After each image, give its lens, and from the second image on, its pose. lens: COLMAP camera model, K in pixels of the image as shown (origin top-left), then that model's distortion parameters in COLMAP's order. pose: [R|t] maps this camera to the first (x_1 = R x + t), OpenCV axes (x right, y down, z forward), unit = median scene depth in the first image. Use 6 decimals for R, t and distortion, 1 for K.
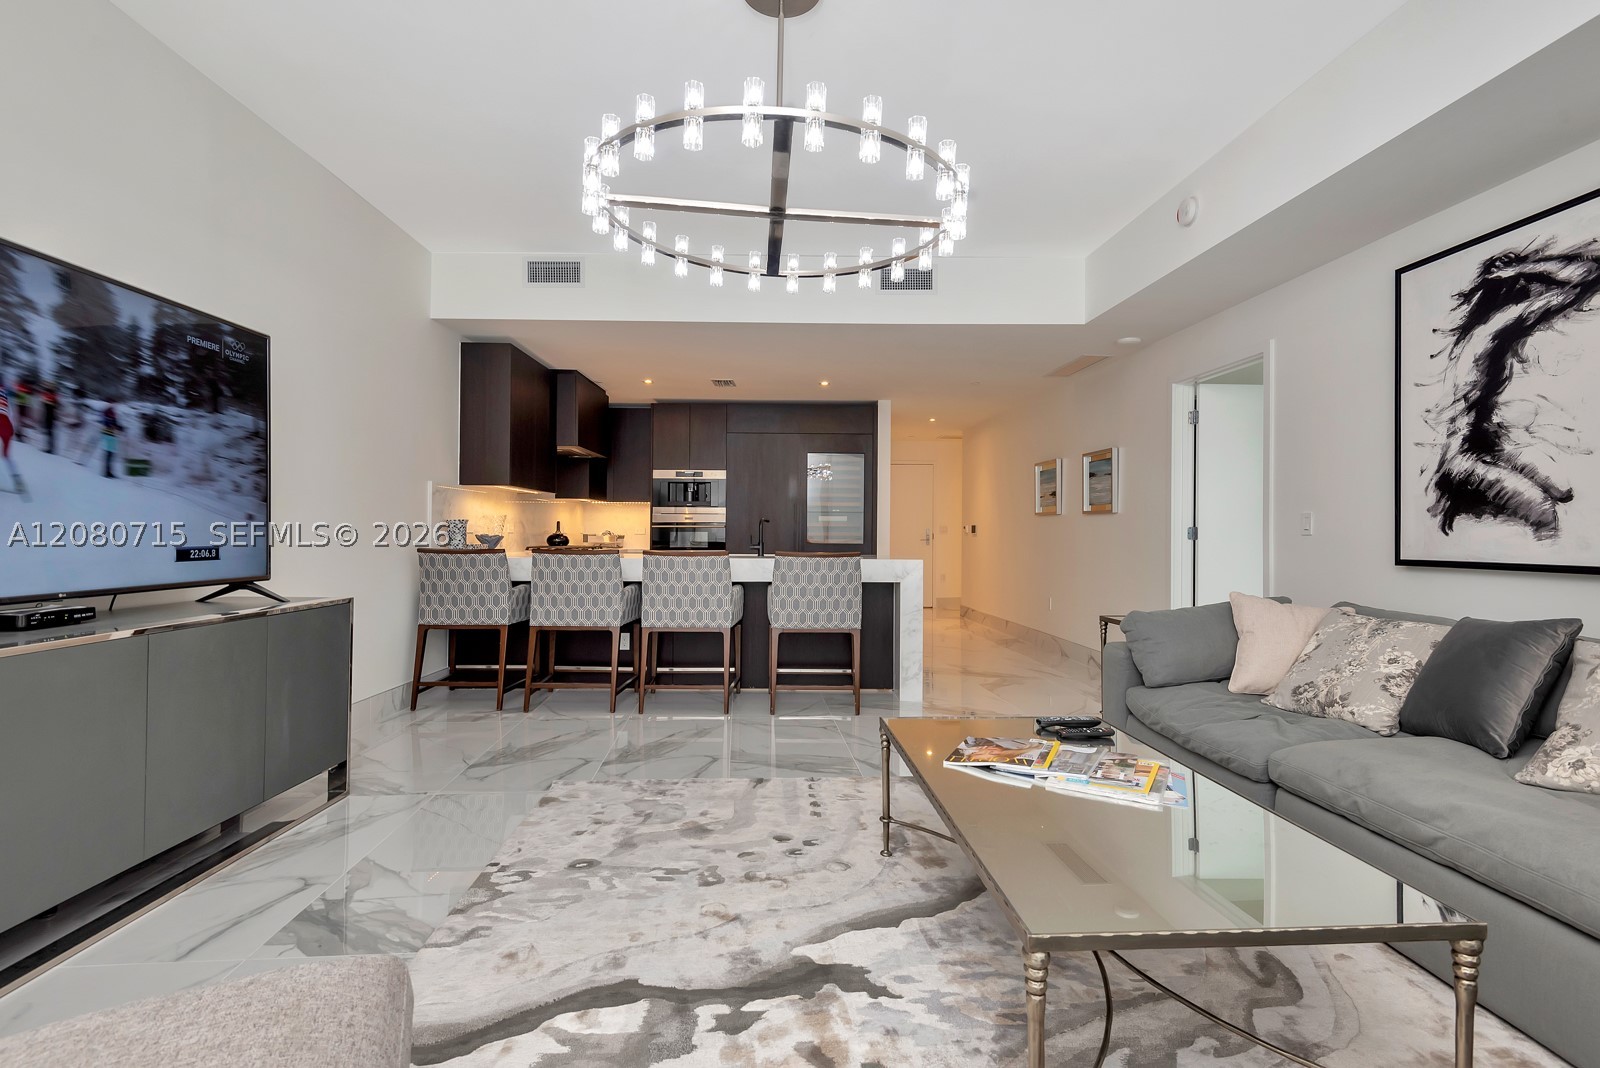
lens RADIAL K [[768.8, 0, 796.8], [0, 768.8, 531.1], [0, 0, 1]] dist [0.001206, -0.001073]
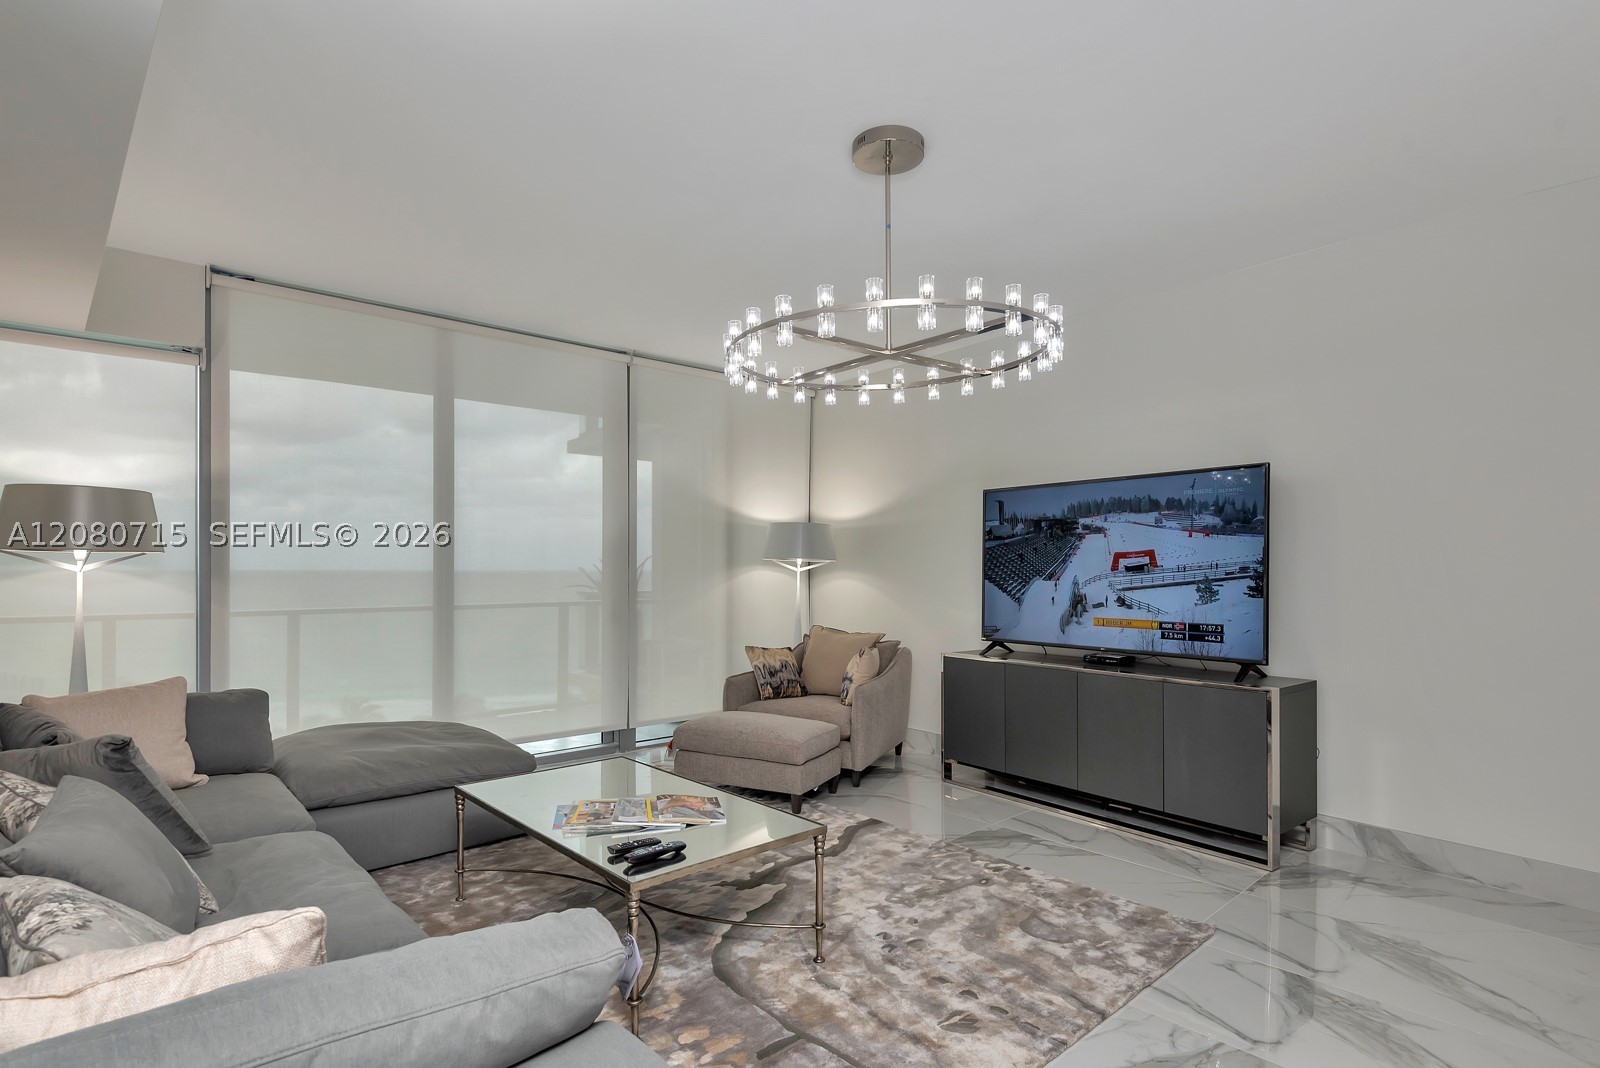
lens RADIAL K [[812.0, 0, 793.7], [0, 812.0, 566.2], [0, 0, 1]] dist [0.032457, -0.024715]
pose [[-0.790785, -0.011259, -0.611990, 0.645170], [-0.007543, 0.999934, -0.008650, -0.070497], [0.612047, -0.002224, -0.790818, 1.466262]]
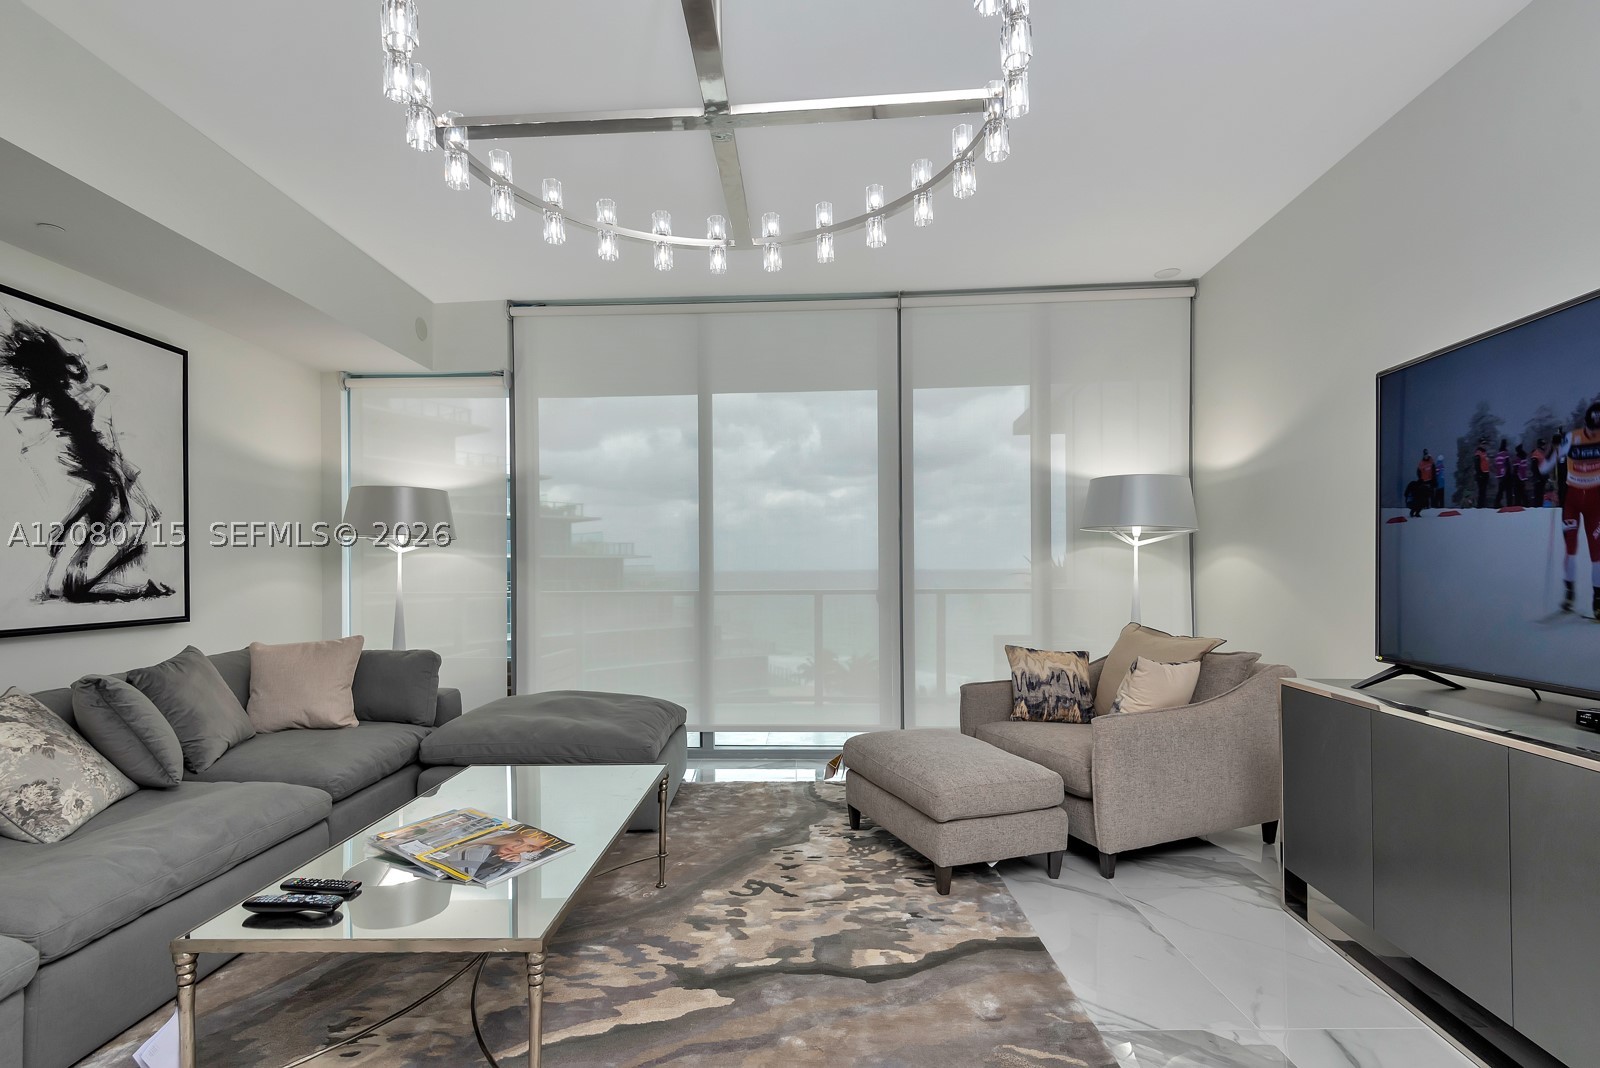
lens RADIAL K [[759.7, 0, 778.3], [0, 759.7, 564.4], [0, 0, 1]] dist [0.009640, -0.000093]
pose [[-0.995288, 0.000493, 0.096960, -0.106375], [0.000072, 0.999991, -0.004344, -0.036720], [-0.096961, -0.004317, -0.995279, 1.265535]]
